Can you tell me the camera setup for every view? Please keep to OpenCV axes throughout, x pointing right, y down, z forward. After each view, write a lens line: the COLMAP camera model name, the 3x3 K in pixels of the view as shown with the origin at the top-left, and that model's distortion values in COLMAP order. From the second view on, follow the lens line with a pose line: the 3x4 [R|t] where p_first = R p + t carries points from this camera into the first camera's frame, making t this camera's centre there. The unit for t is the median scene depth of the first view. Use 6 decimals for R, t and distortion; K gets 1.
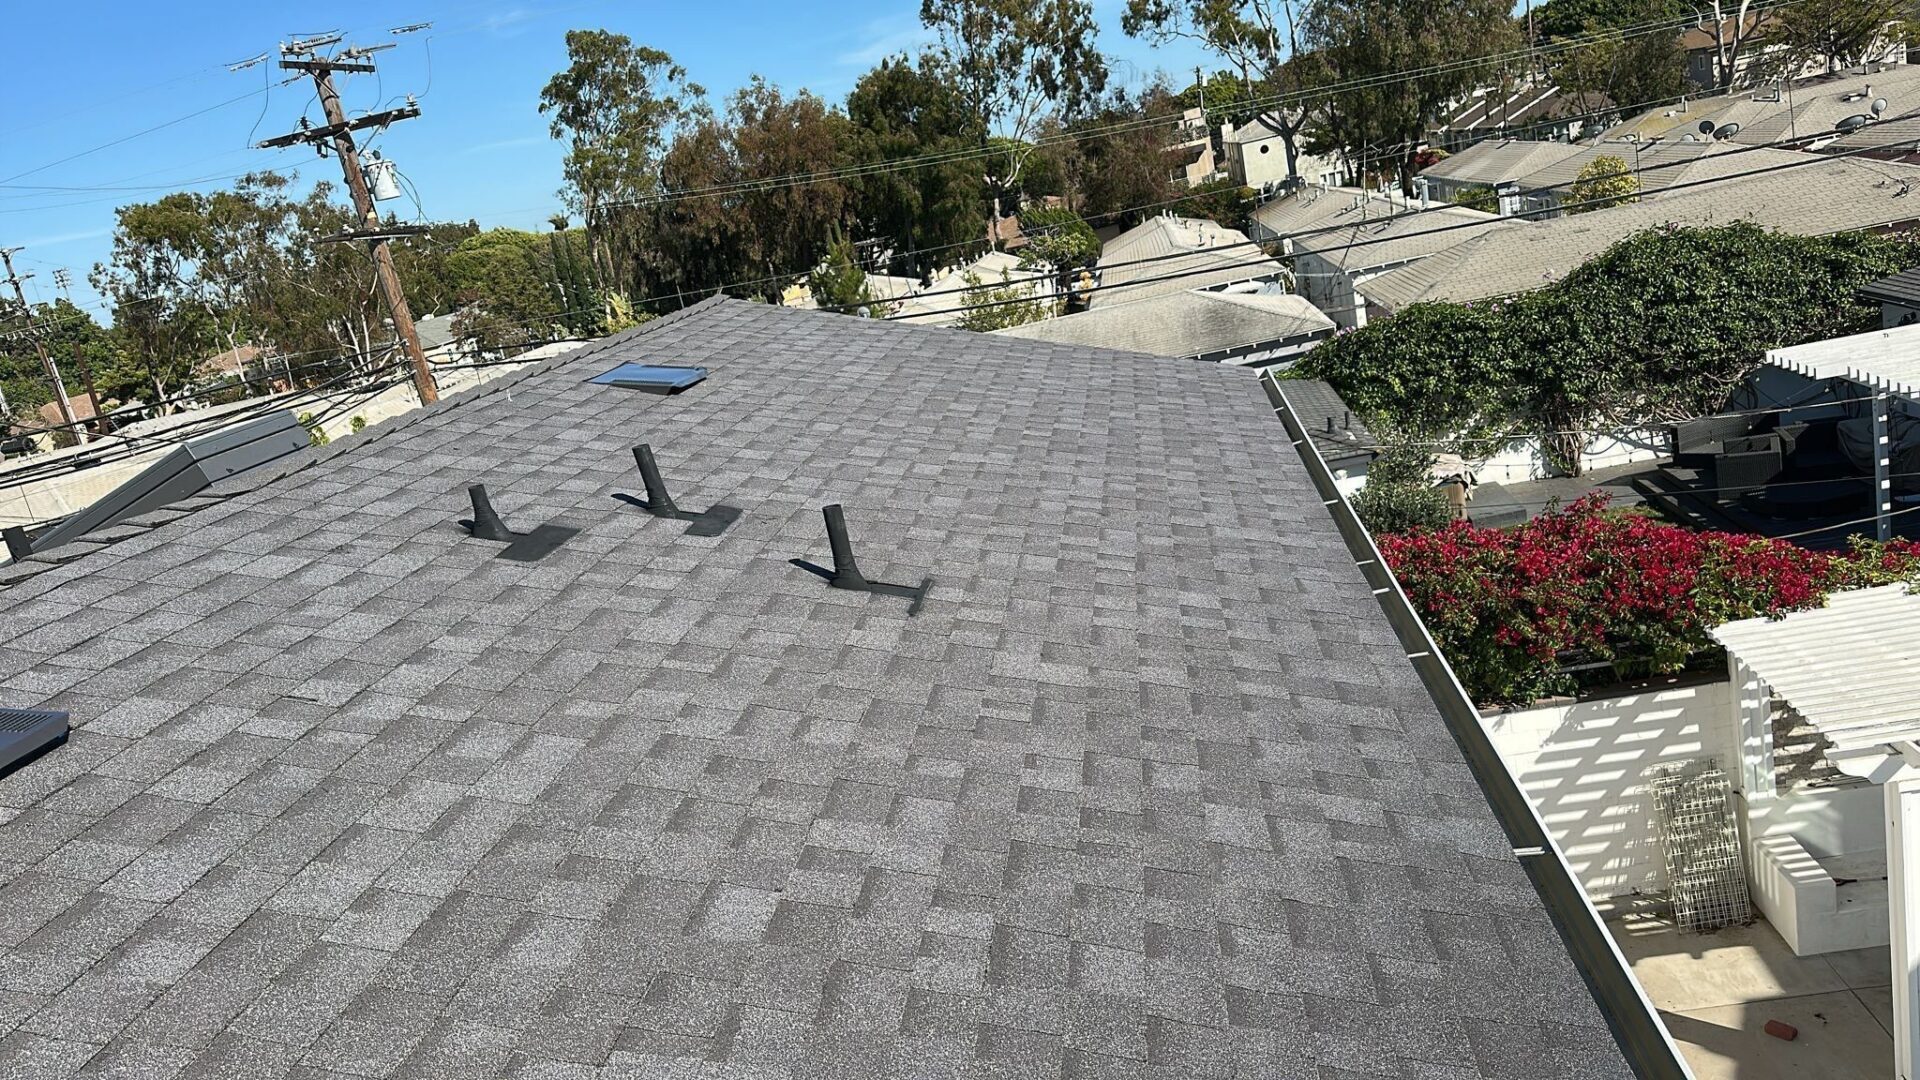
lens RADIAL K [[1403.3, 0, 984.1], [0, 1403.3, 542.8], [0, 0, 1]] dist [0.070846, -0.097610]
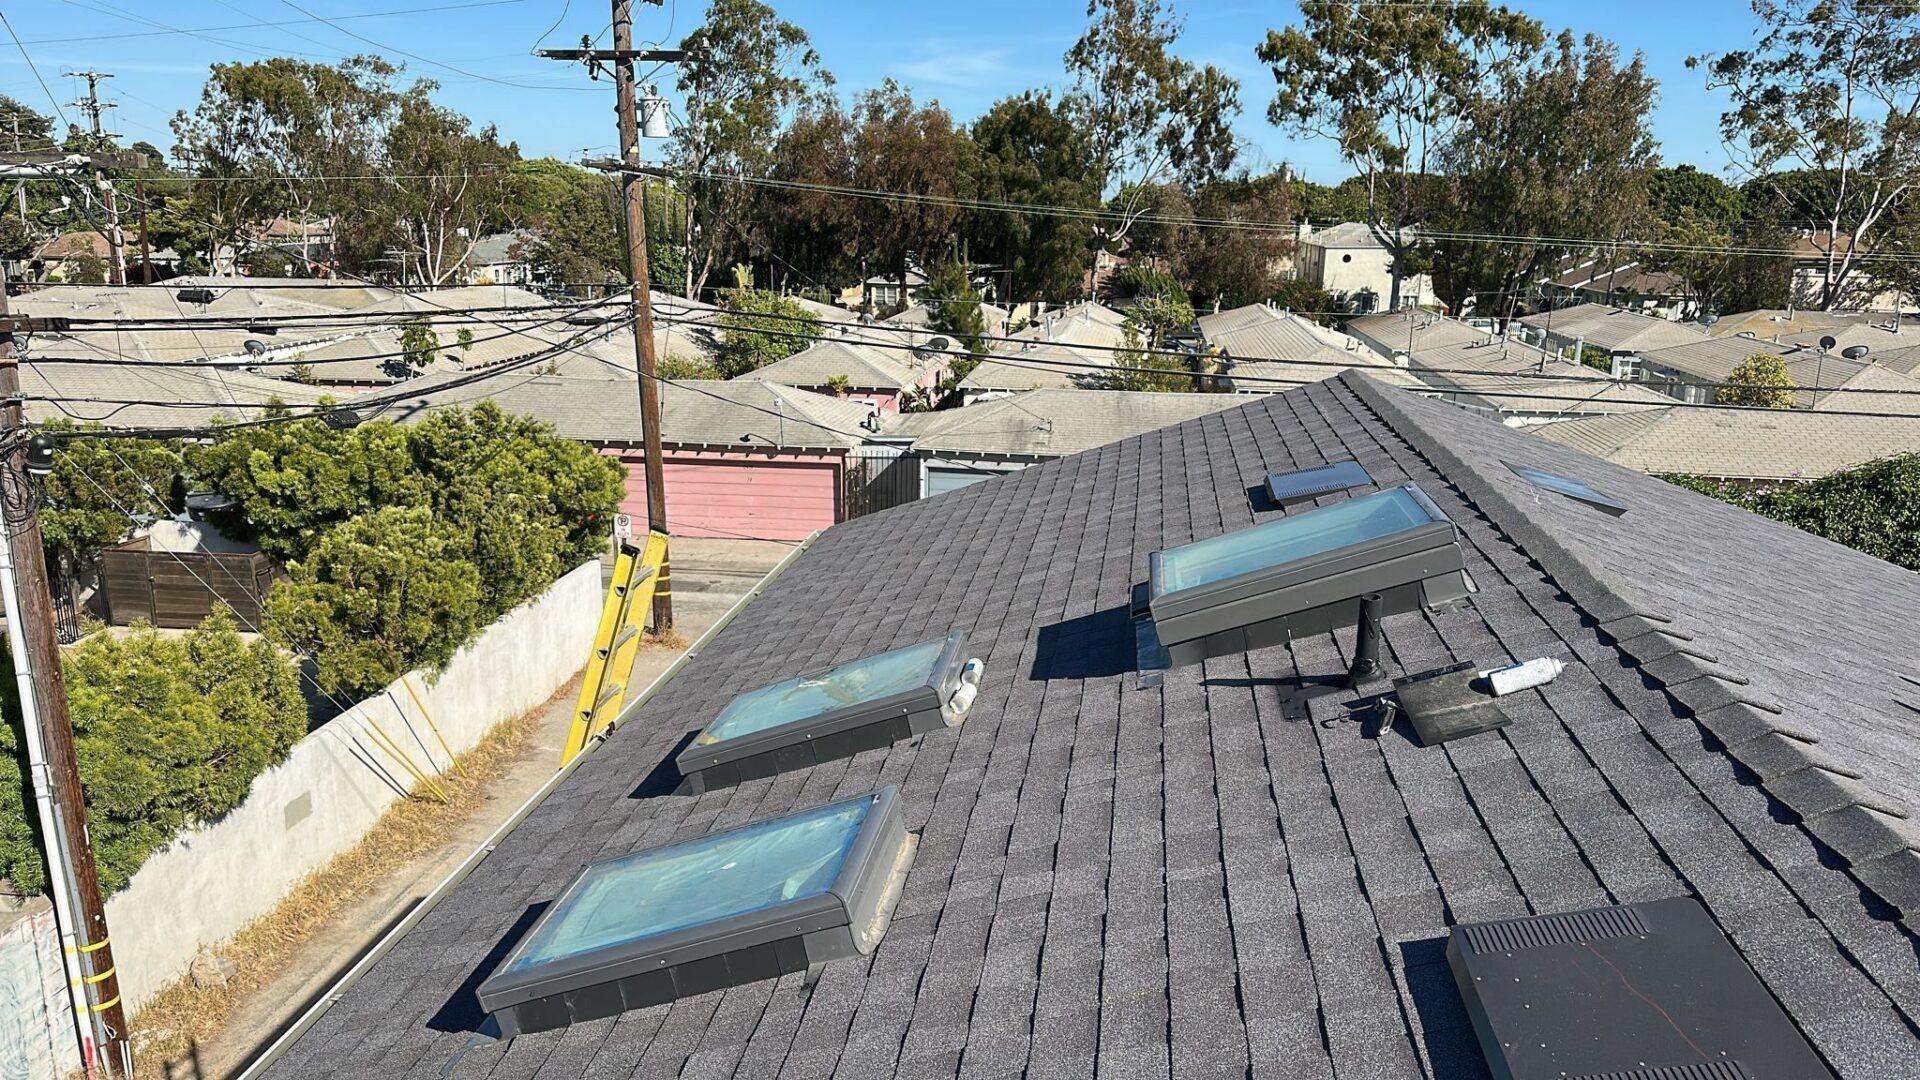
lens RADIAL K [[1385.4, 0, 987.2], [0, 1385.4, 566.0], [0, 0, 1]] dist [0.109964, -0.167060]
pose [[0.975989, 0.214608, 0.037258, -0.167707], [-0.214402, 0.976700, -0.009469, 0.005448], [-0.038422, 0.001254, 0.999261, 0.028148]]
